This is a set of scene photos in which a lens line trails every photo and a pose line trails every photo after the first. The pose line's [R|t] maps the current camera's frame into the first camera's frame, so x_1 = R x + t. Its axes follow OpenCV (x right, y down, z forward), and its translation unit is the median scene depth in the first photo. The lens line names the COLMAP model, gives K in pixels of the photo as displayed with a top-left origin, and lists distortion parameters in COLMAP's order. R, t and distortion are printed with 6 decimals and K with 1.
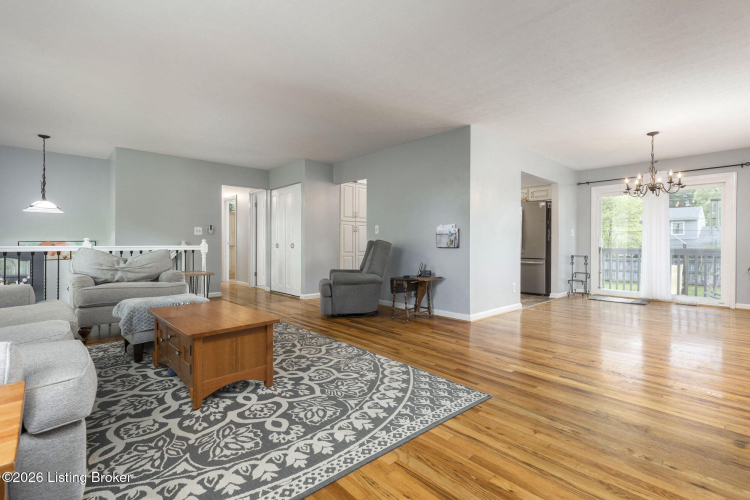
lens RADIAL K [[346.8, 0, 373.1], [0, 346.8, 247.2], [0, 0, 1]] dist [0.001286, -0.000187]
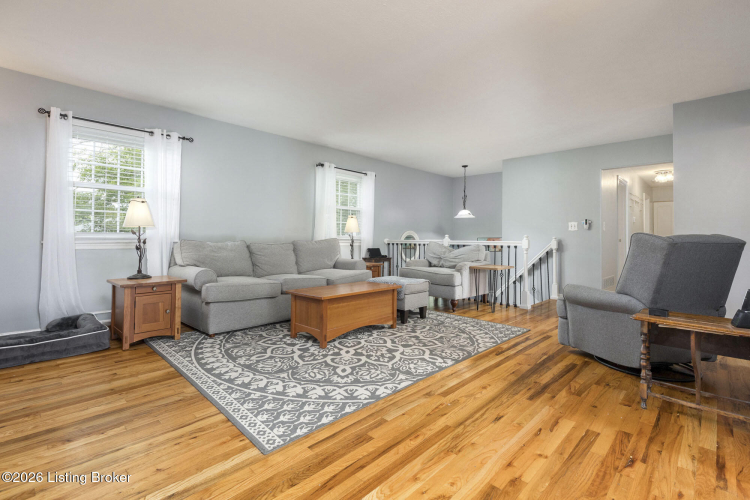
lens RADIAL K [[349.8, 0, 375.9], [0, 349.8, 229.5], [0, 0, 1]] dist [0.000644, -0.000299]
pose [[0.059739, -0.026582, -0.997860, 1.038635], [-0.019399, 0.999426, -0.027785, -0.006984], [0.998026, 0.021017, 0.059189, 1.135138]]
